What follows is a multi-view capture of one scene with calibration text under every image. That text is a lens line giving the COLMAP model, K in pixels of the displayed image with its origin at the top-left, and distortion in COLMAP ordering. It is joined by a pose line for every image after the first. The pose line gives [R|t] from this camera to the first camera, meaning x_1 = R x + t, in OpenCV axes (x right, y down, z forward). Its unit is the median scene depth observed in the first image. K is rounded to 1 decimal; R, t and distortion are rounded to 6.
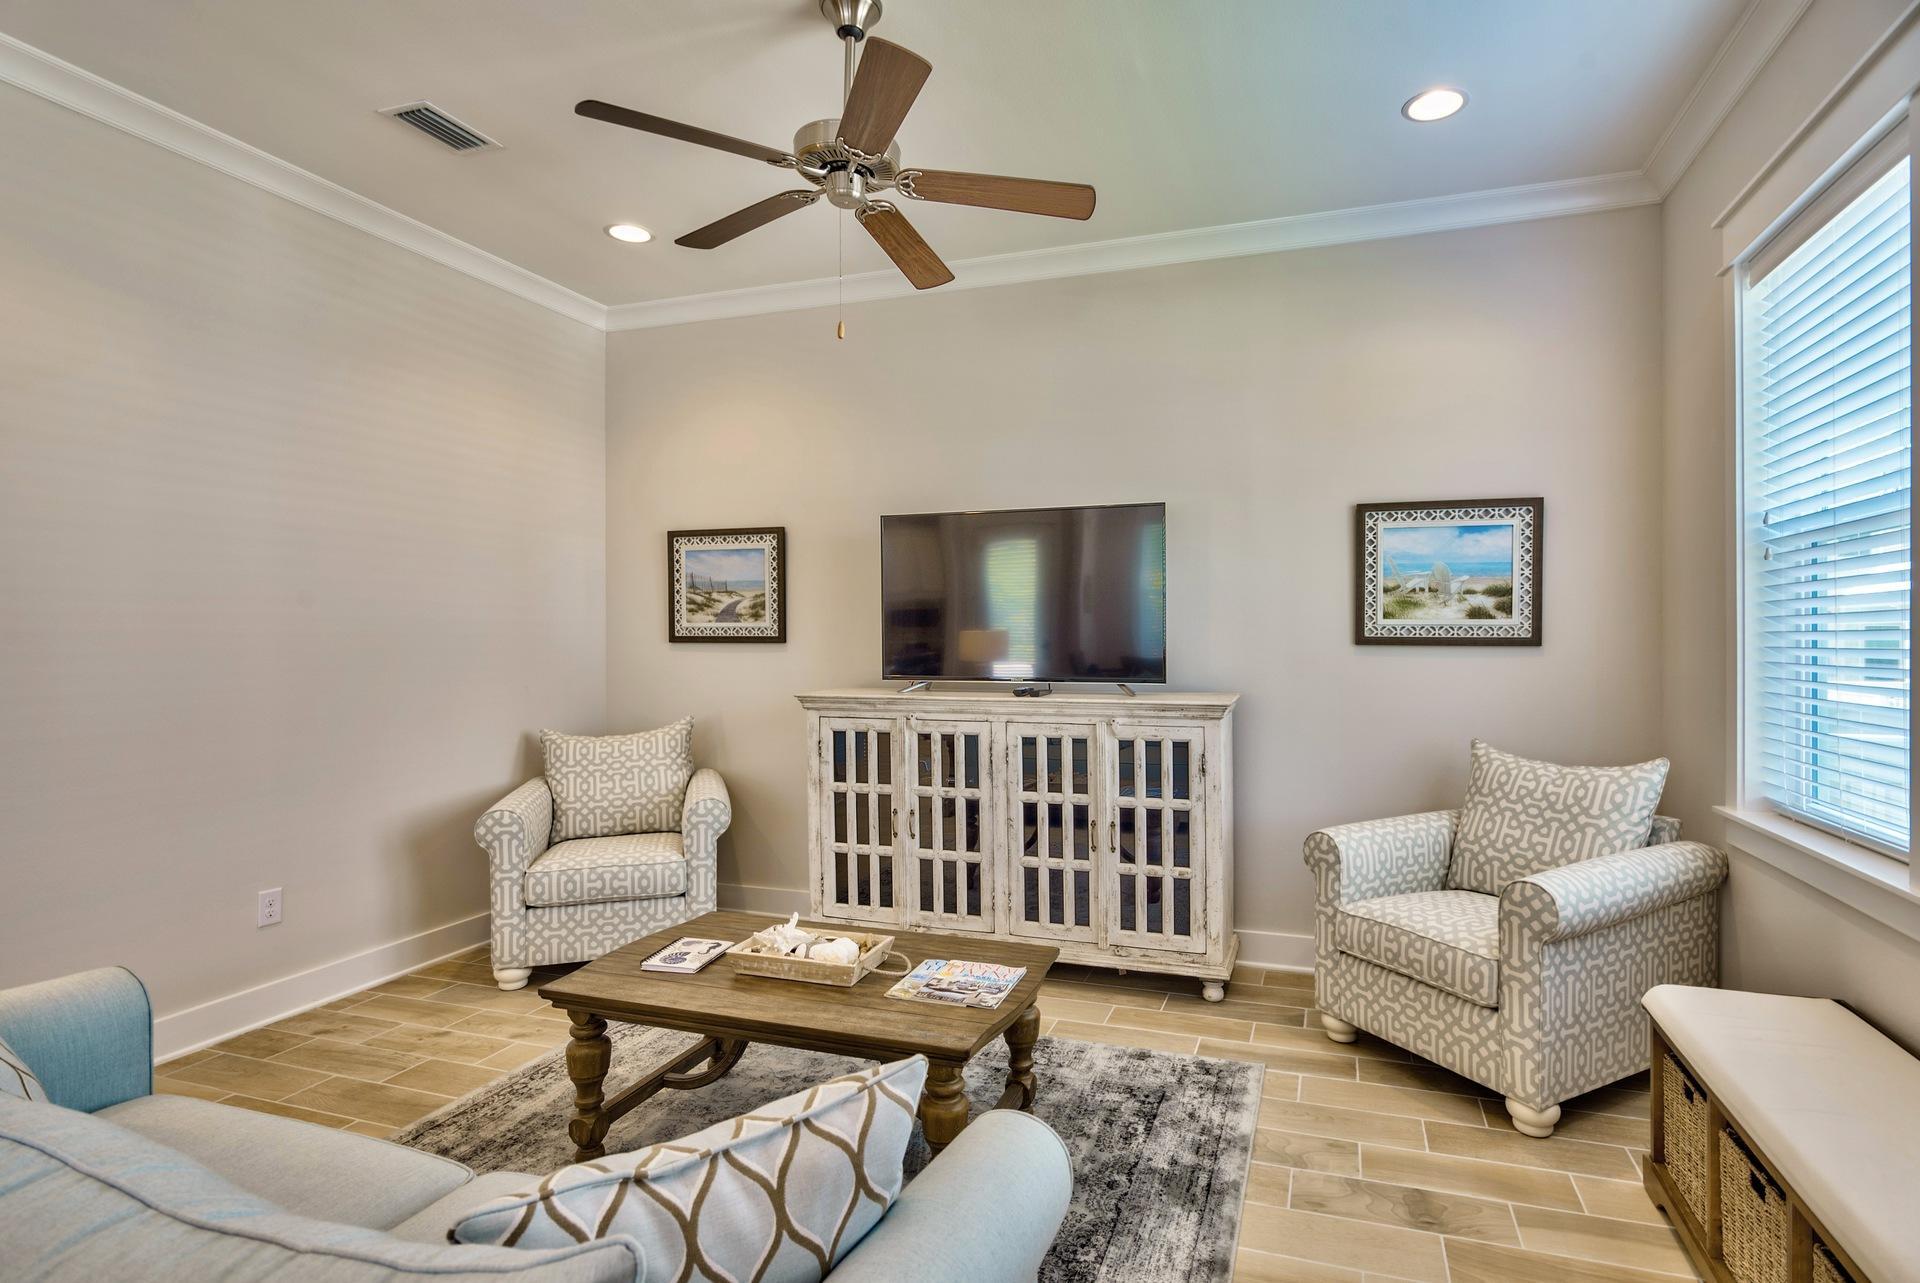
lens RADIAL K [[978.1, 0, 1000.5], [0, 978.1, 631.7], [0, 0, 1]] dist [0.000672, 0.000148]
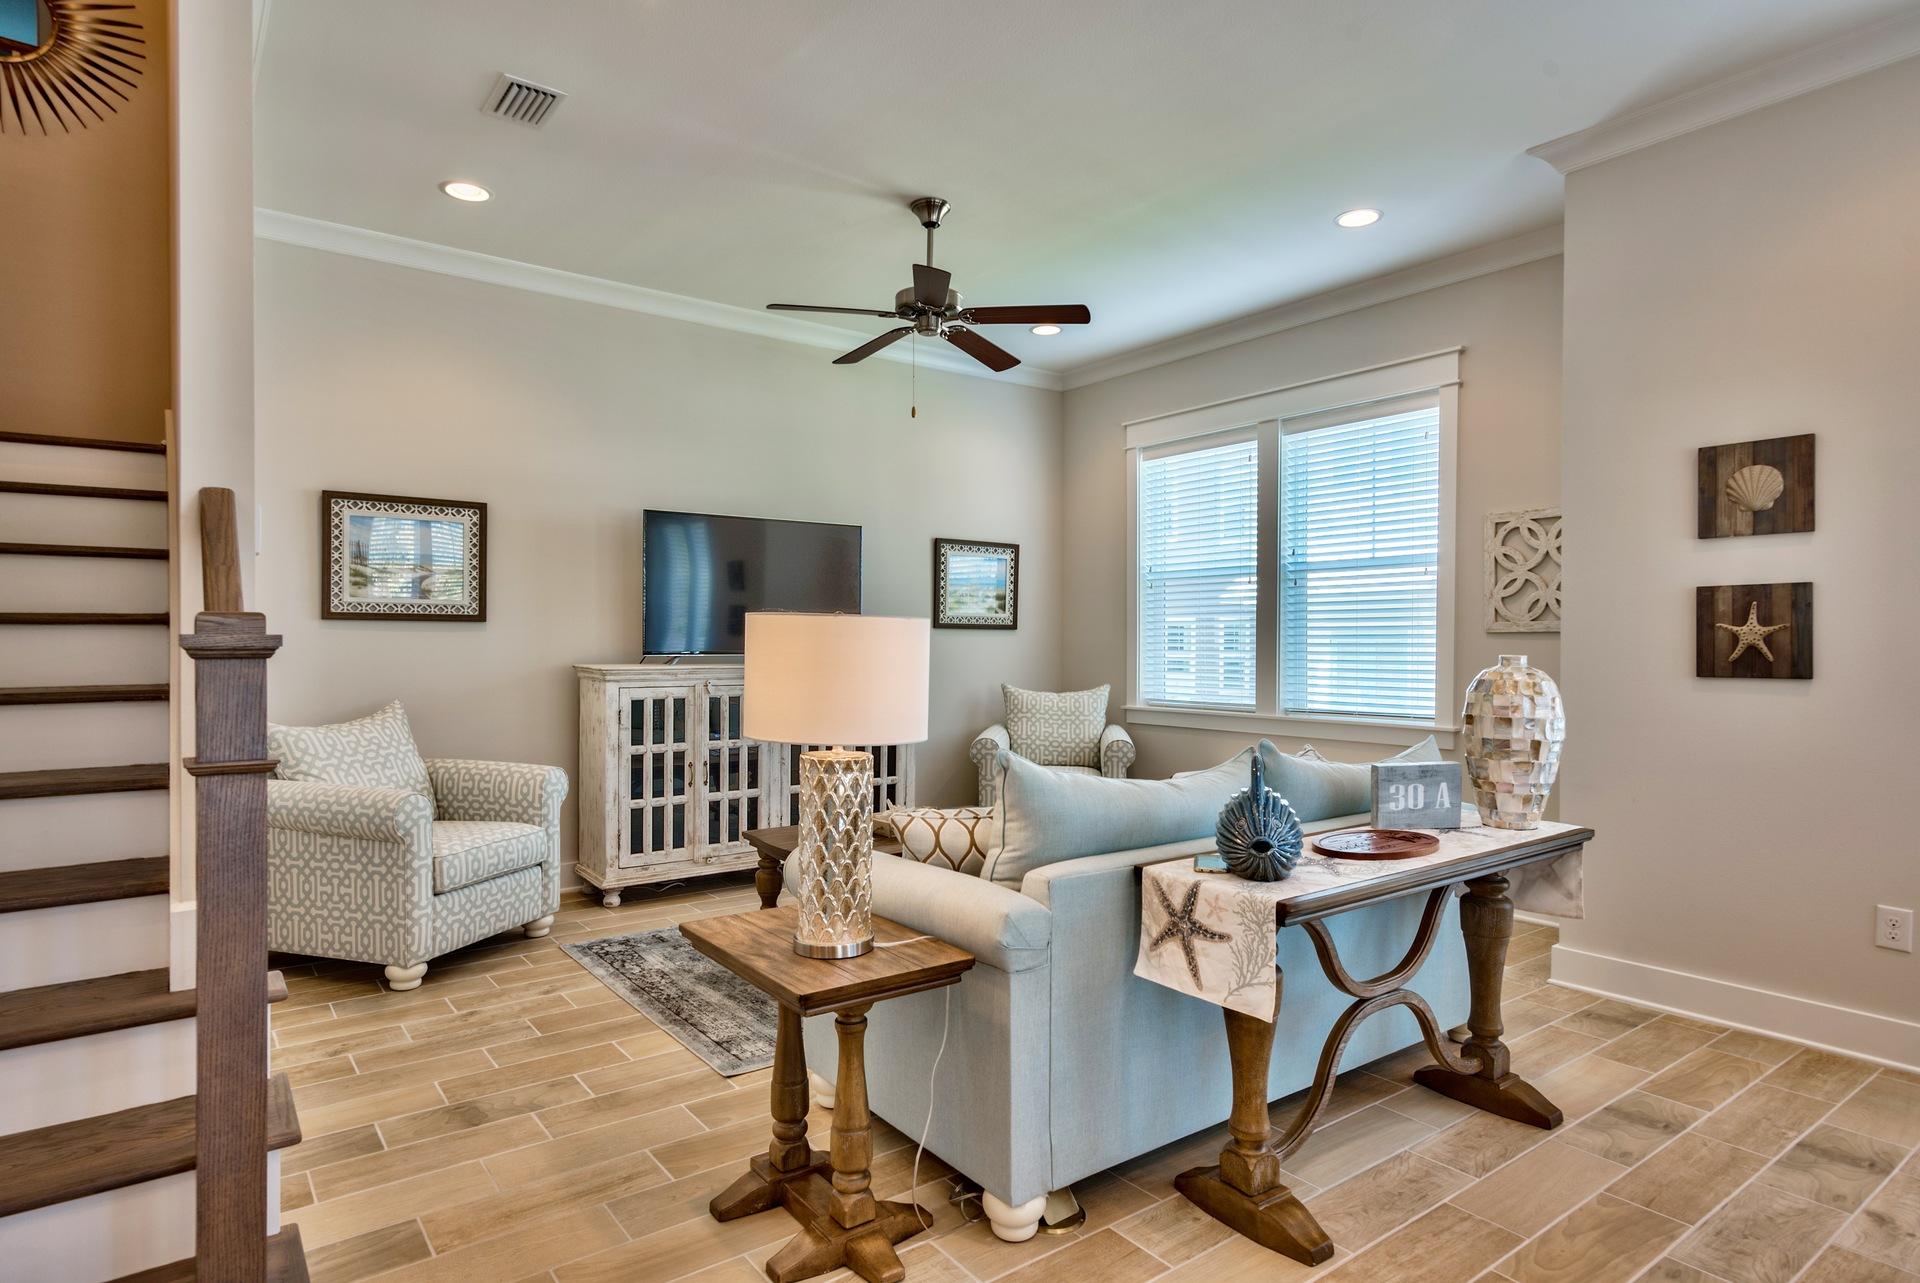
lens RADIAL K [[1060.9, 0, 960.0], [0, 1060.9, 641.5], [0, 0, 1]] dist [0.012119, 0.001455]
pose [[0.571838, 0.003409, 0.820359, -0.967629], [-0.005573, 0.999984, -0.000270, 0.033708], [-0.820348, -0.004417, 0.571848, 0.001957]]
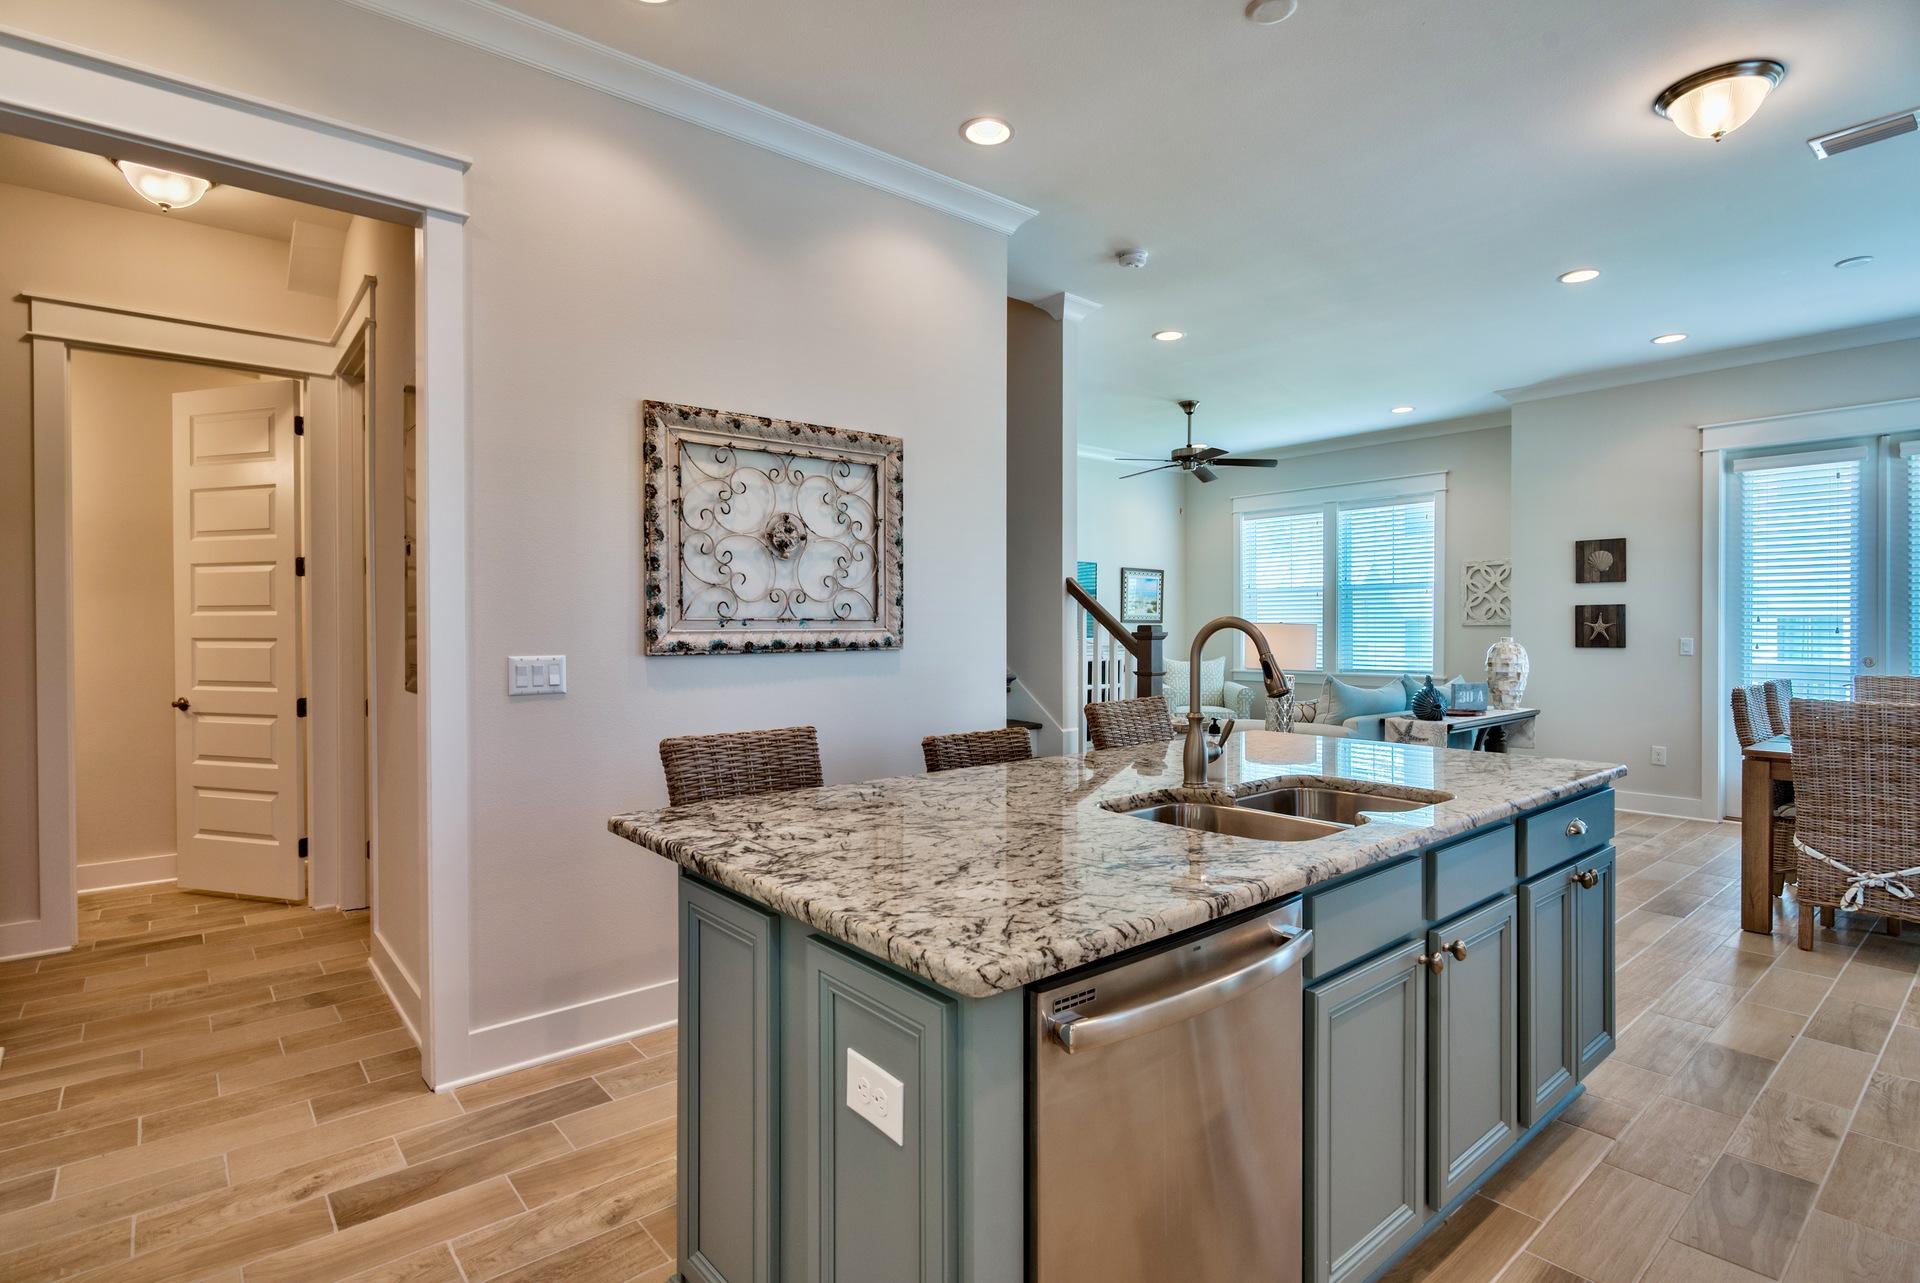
lens RADIAL K [[959.3, 0, 965.4], [0, 959.3, 627.9], [0, 0, 1]] dist [-0.001479, -0.000260]
pose [[0.518329, 0.000157, 0.855182, -1.919924], [-0.001540, 0.999999, 0.000749, 0.025337], [-0.855180, -0.001705, 0.518328, 0.050899]]
